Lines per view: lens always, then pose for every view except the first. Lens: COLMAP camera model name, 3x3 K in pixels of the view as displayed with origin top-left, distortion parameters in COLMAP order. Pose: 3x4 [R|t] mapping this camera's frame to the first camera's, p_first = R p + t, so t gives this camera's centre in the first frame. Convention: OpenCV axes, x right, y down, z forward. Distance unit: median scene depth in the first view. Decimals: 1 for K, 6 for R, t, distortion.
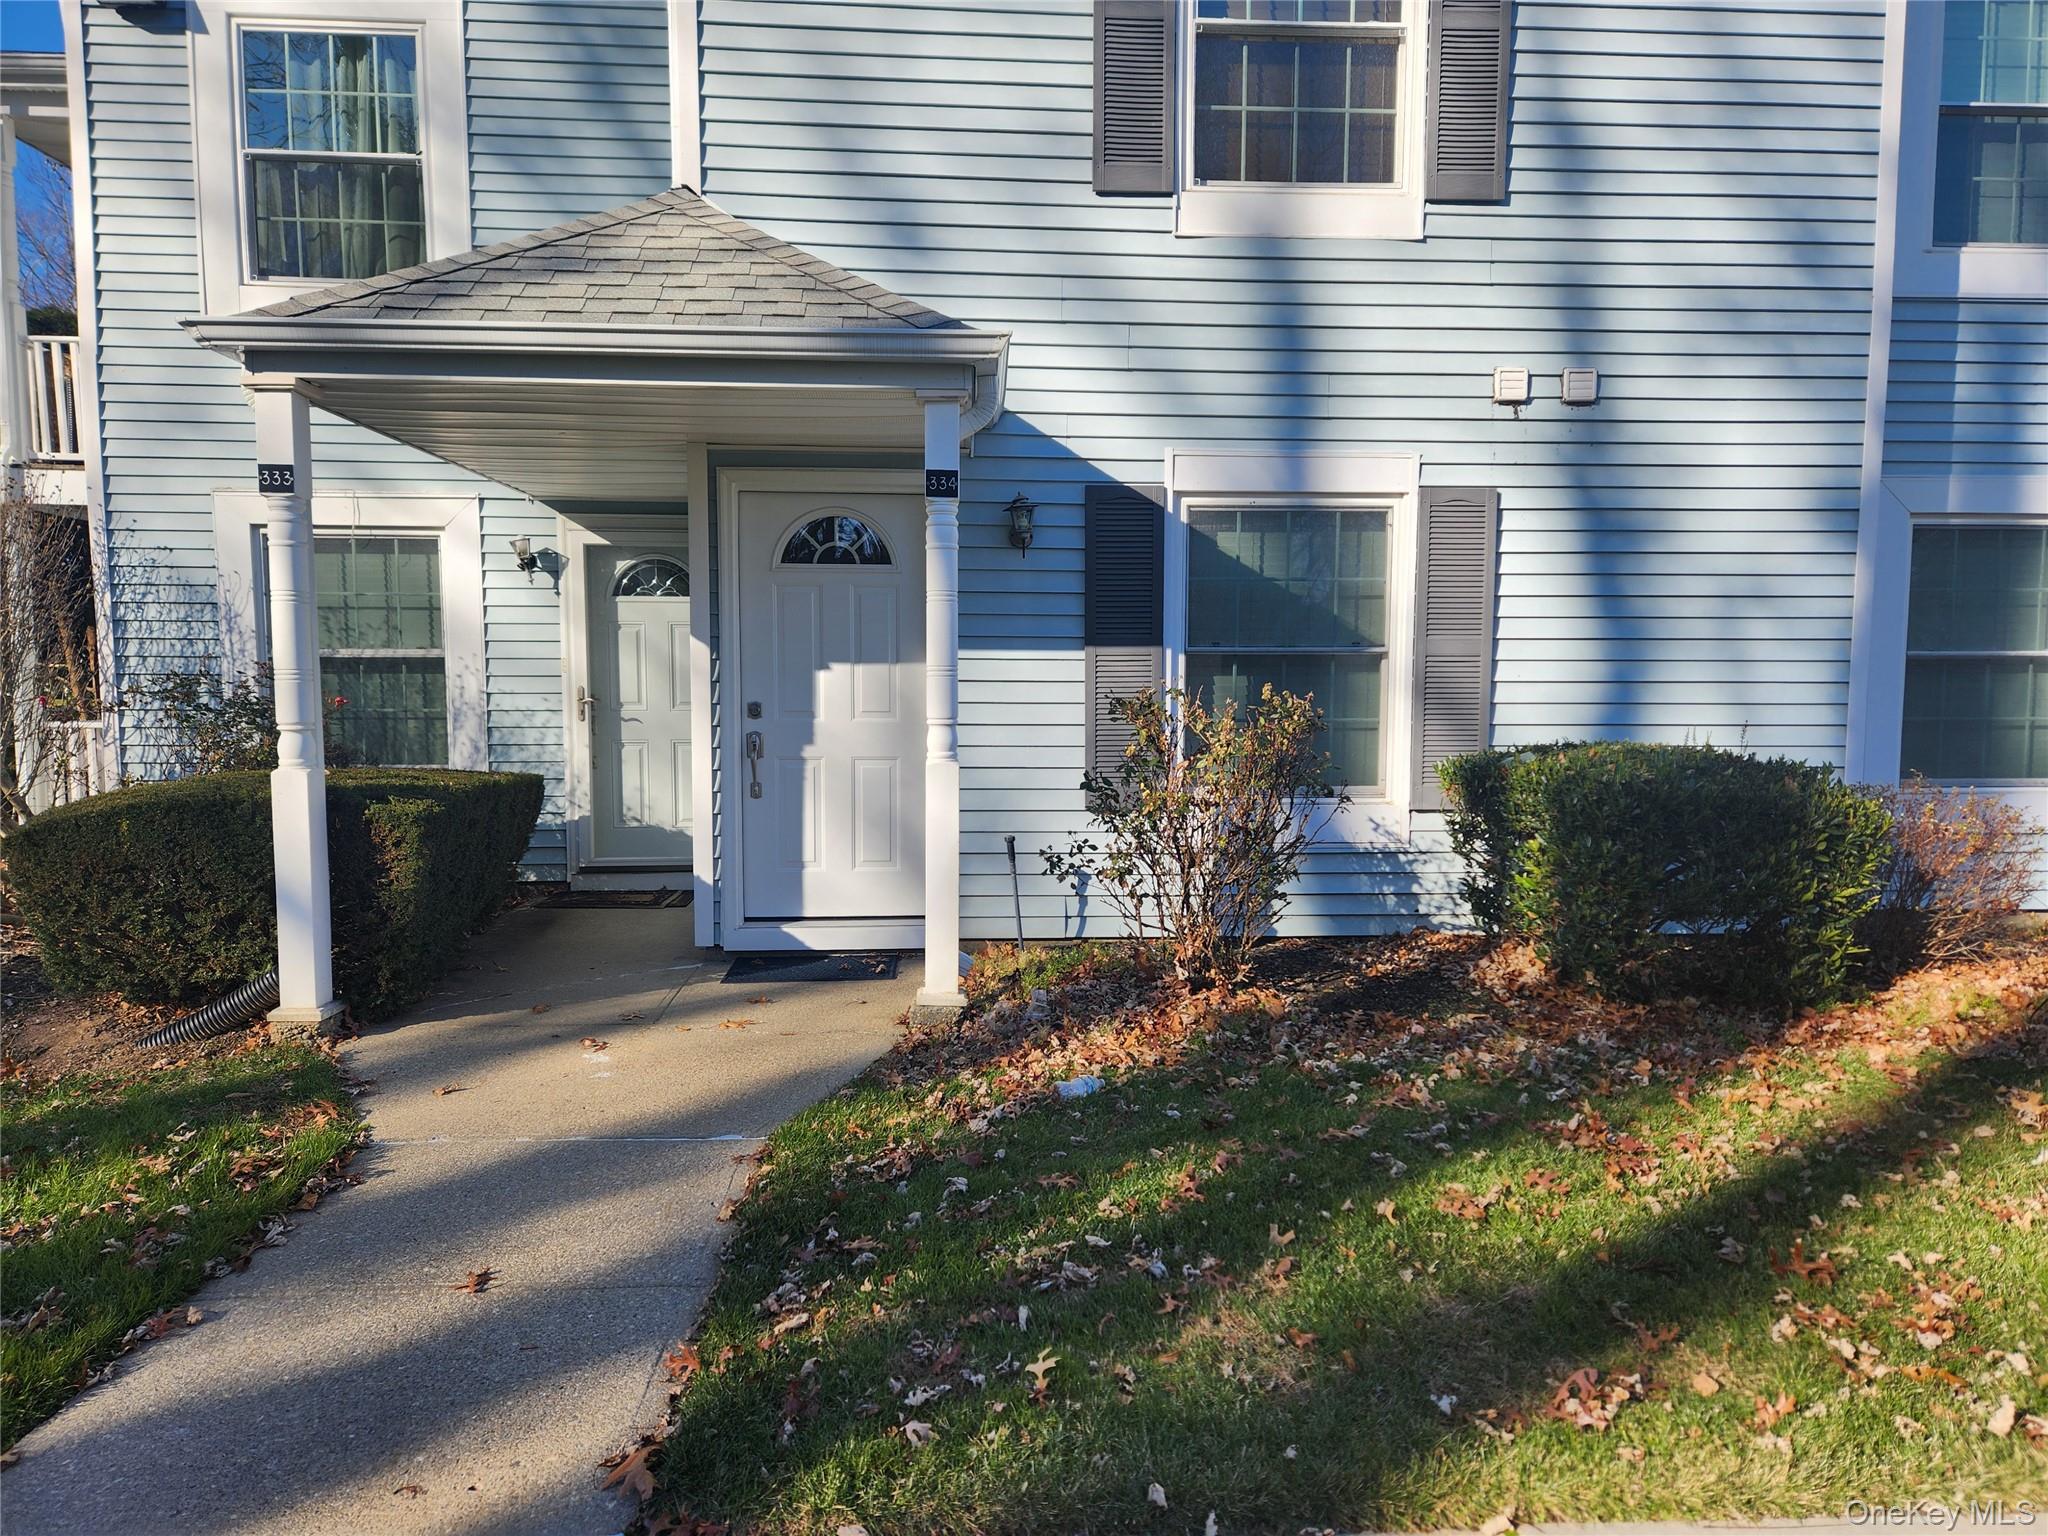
lens RADIAL K [[1363.8, 0, 1016.9], [0, 1363.8, 777.3], [0, 0, 1]] dist [0.057839, -0.012530]
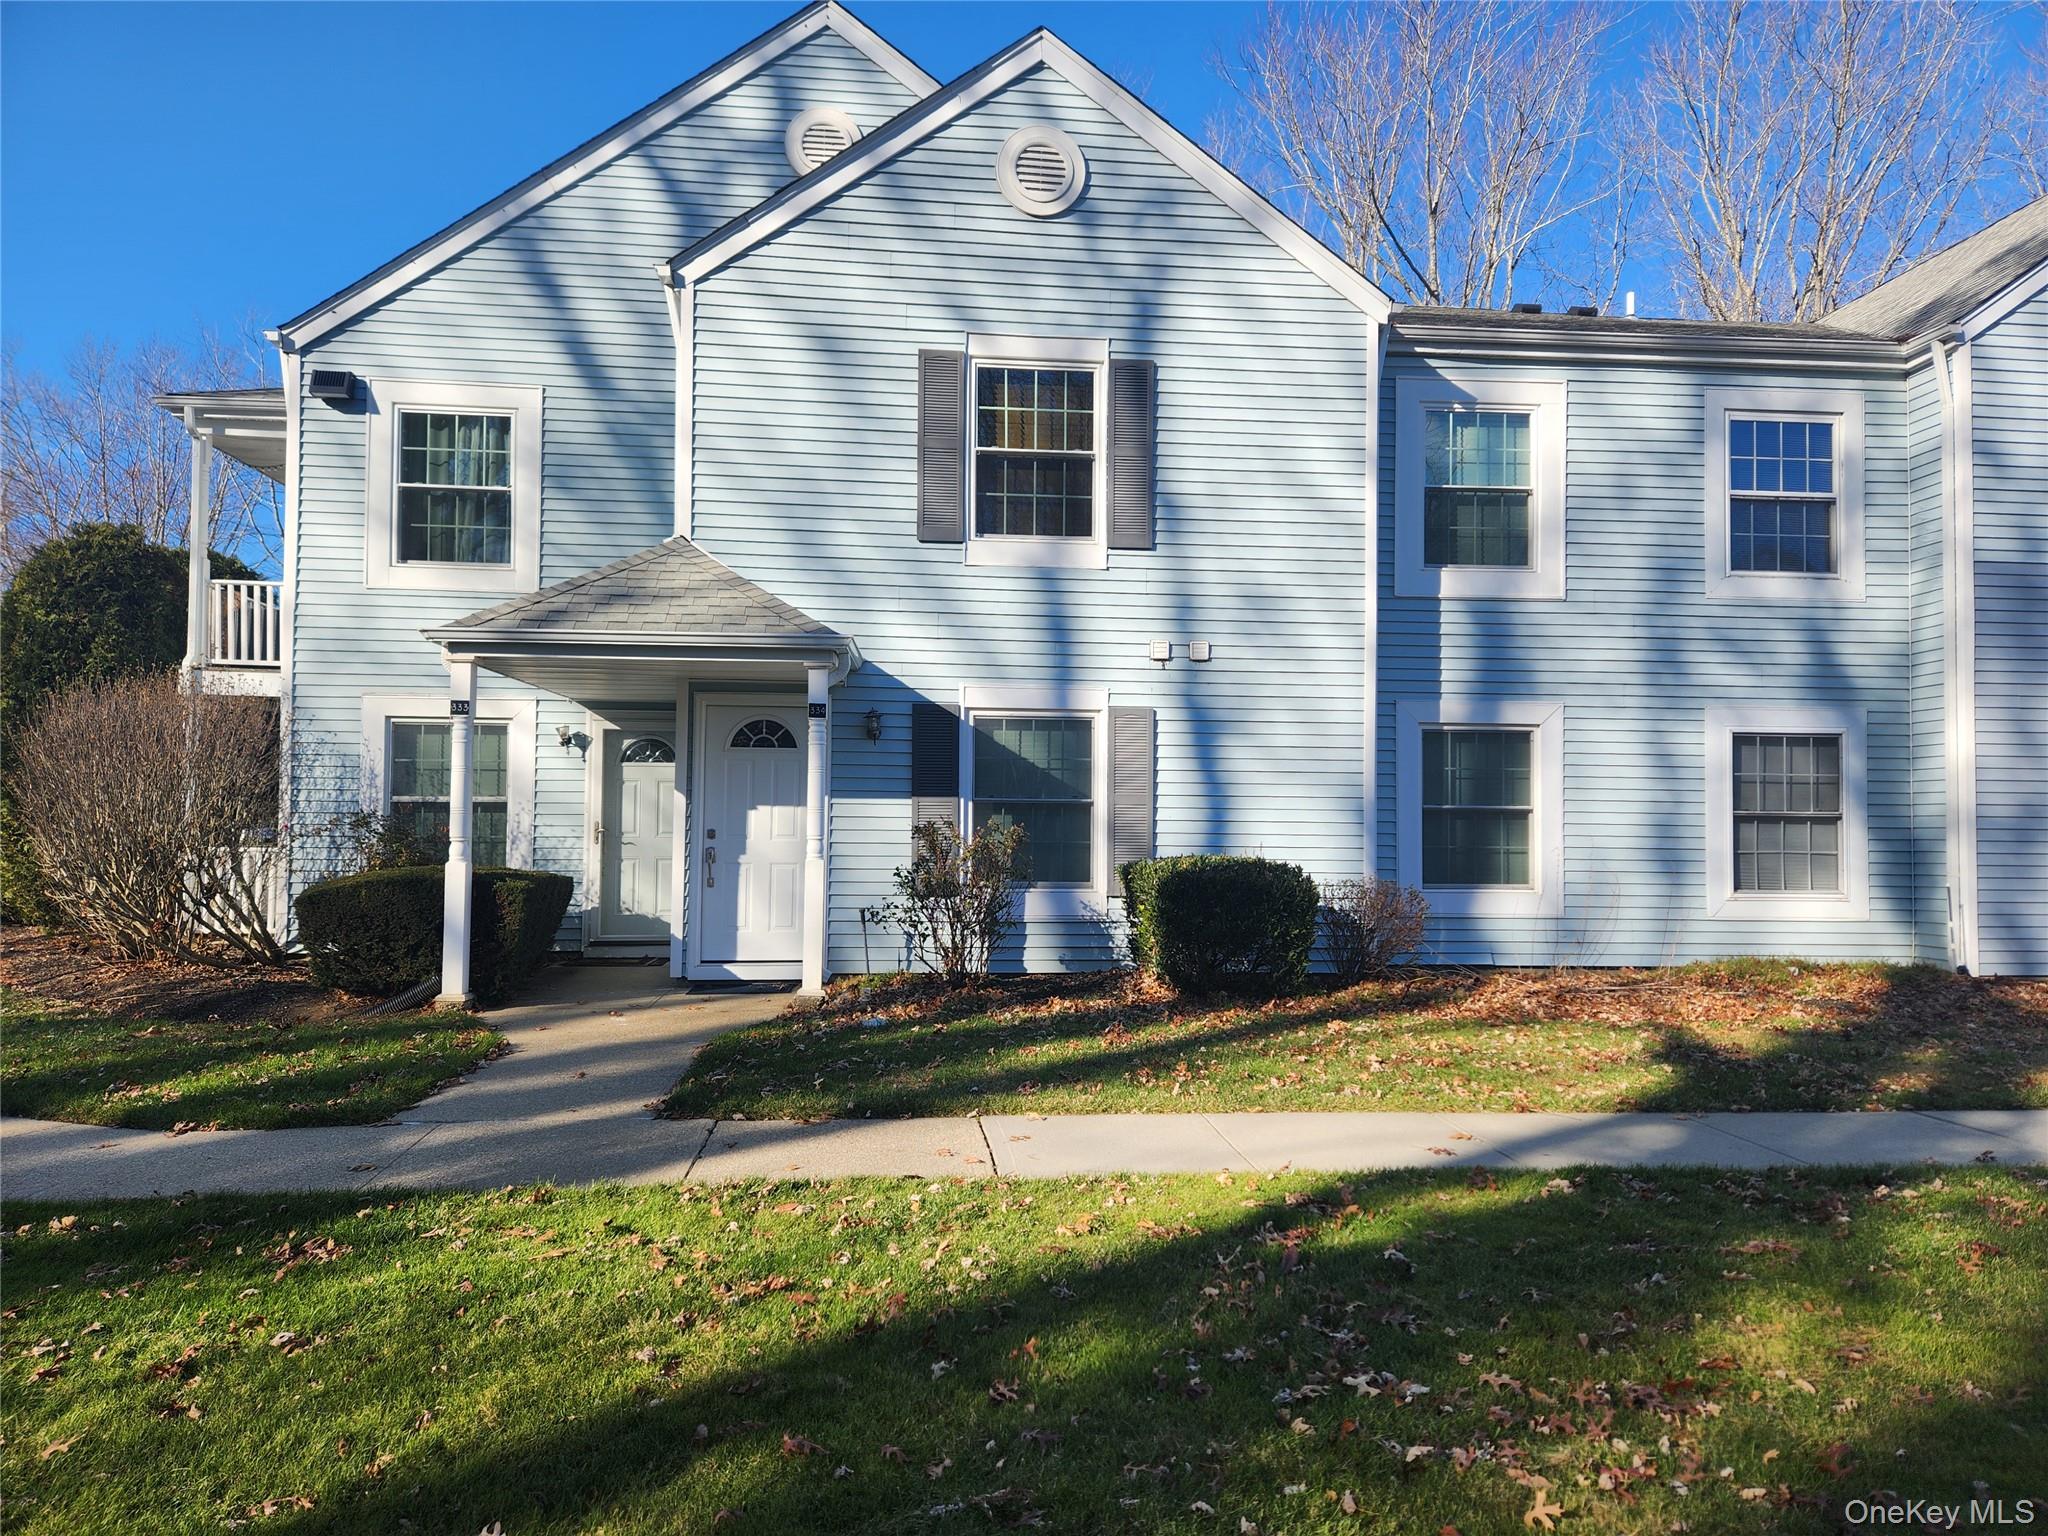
lens RADIAL K [[1363.8, 0, 1038.3], [0, 1363.8, 766.7], [0, 0, 1]] dist [0.057839, -0.012530]
pose [[0.999000, 0.008550, 0.043896, 0.130551], [-0.003410, 0.993258, -0.115873, 0.060457], [-0.044590, 0.115608, 0.992294, -0.674056]]
